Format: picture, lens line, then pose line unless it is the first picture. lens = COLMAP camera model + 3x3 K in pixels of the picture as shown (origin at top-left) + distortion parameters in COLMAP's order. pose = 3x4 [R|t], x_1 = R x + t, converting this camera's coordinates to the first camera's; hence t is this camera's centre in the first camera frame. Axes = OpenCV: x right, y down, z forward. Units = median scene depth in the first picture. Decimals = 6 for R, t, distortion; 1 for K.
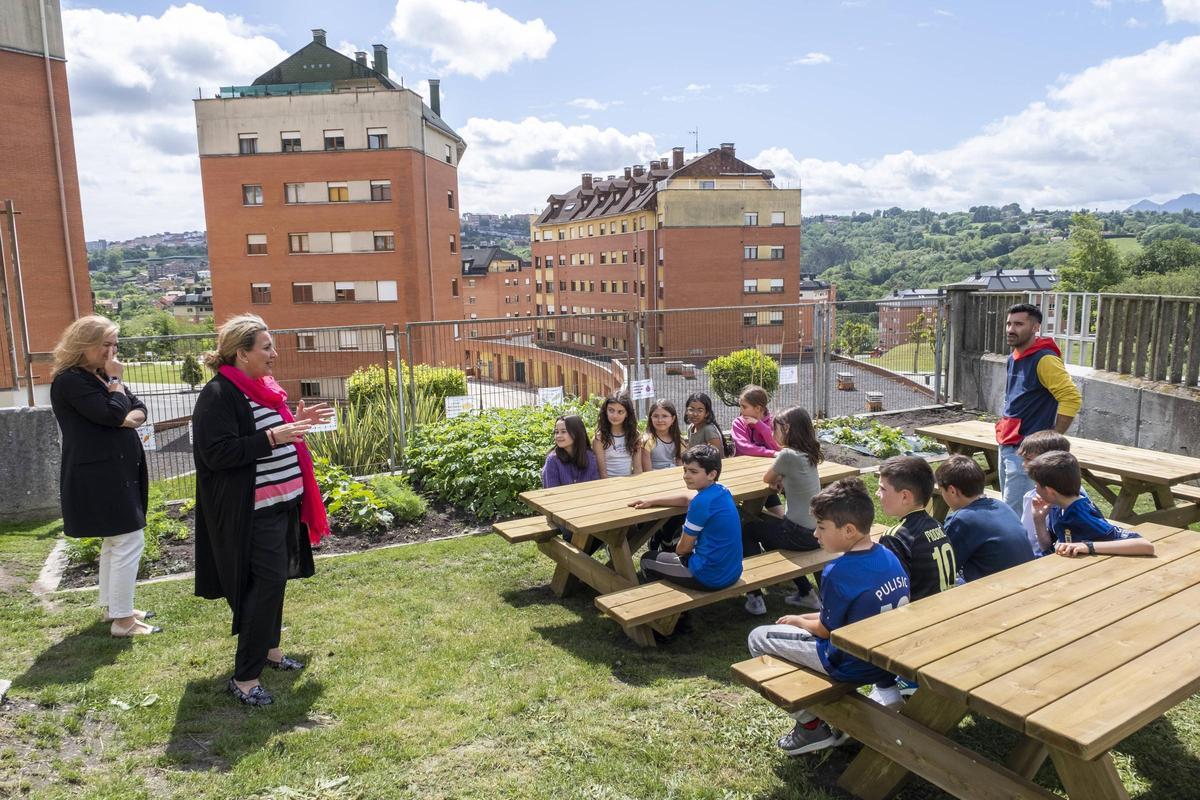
lens RADIAL K [[812.5, 0, 600.0], [0, 812.5, 400.0], [0, 0, 1]] dist [-0.004341, -0.000609]
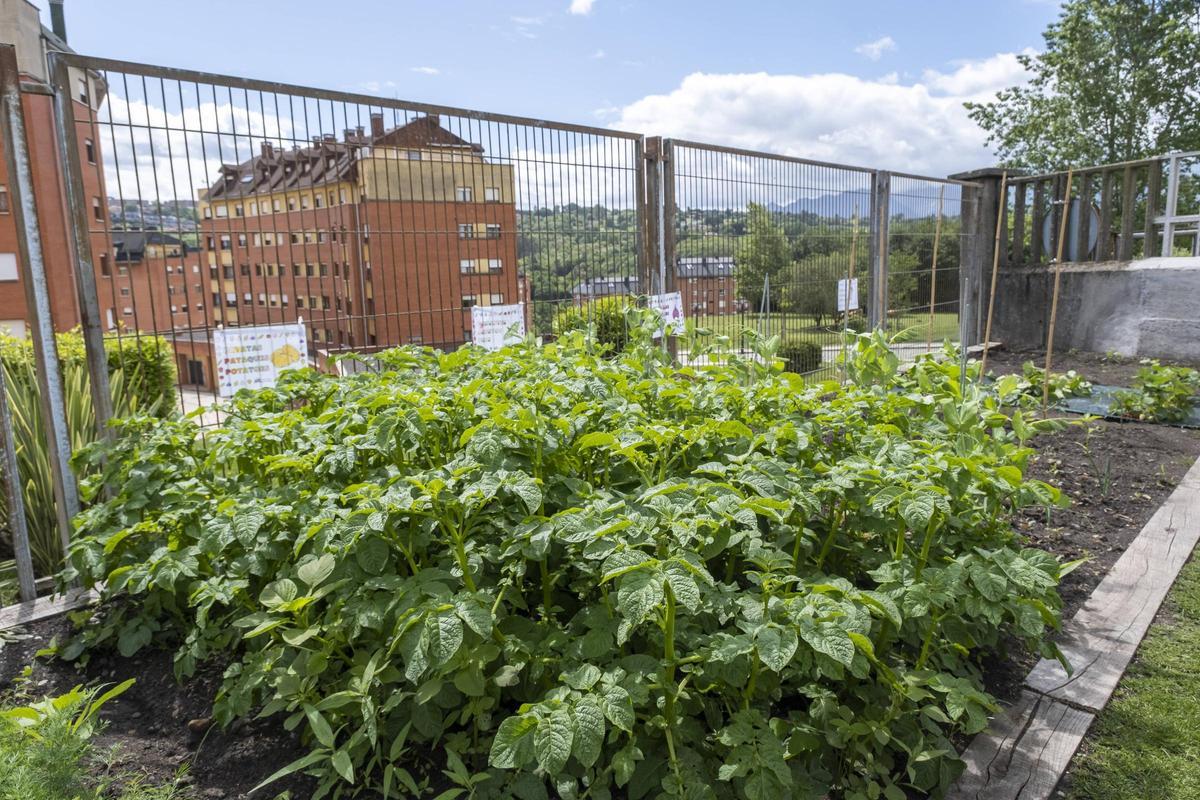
lens RADIAL K [[812.5, 0, 600.0], [0, 812.5, 400.0], [0, 0, 1]] dist [-0.004341, -0.000609]
pose [[0.930263, -0.060784, 0.361824, -0.126608], [0.057690, 0.998147, 0.019357, 0.020080], [-0.362330, 0.002866, 0.932046, 0.493026]]
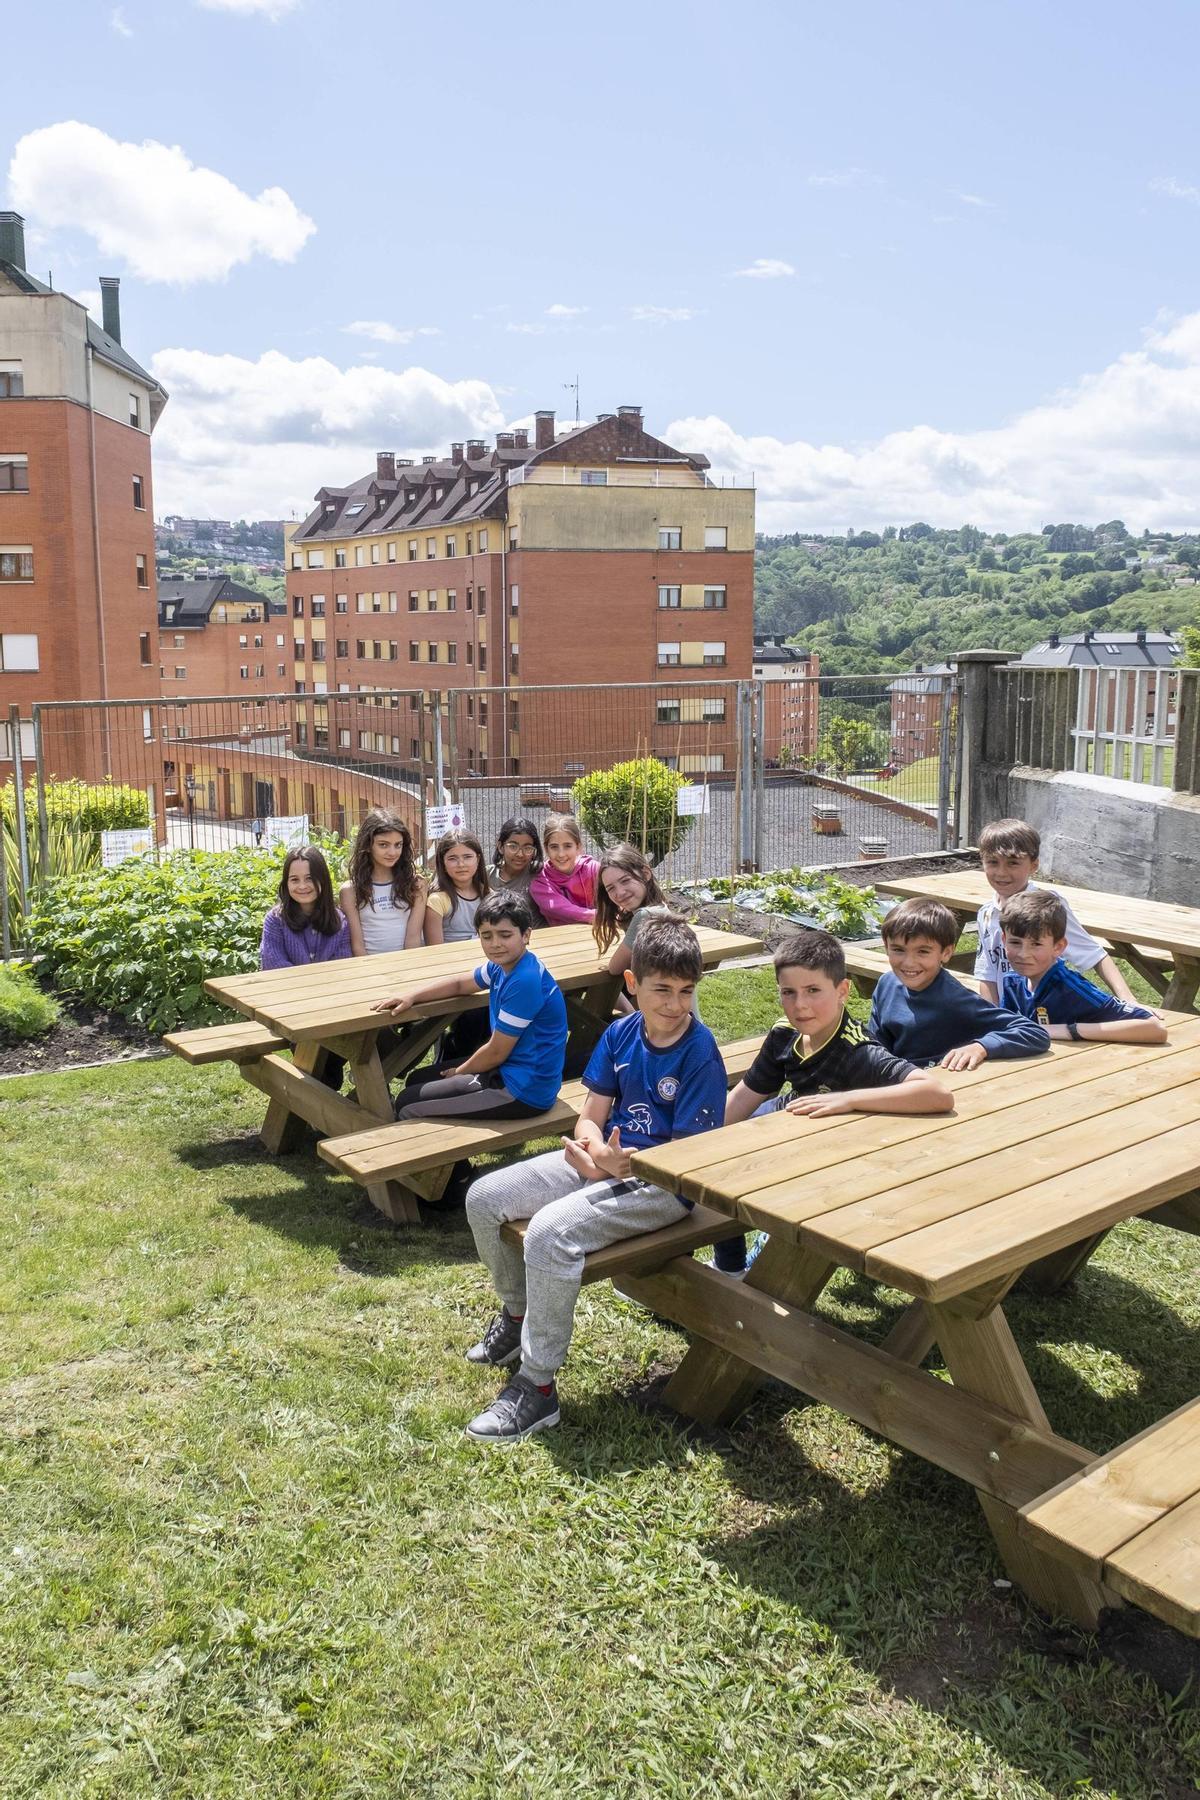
lens RADIAL K [[1435.1, 0, 539.7], [0, 1435.1, 831.9], [0, 0, 1]] dist [0.002183, -0.006025]
pose [[0.996028, 0.003482, 0.088970, 0.022869], [-0.002197, 0.999892, -0.014540, 0.007996], [-0.089011, 0.014287, 0.995928, -0.038561]]
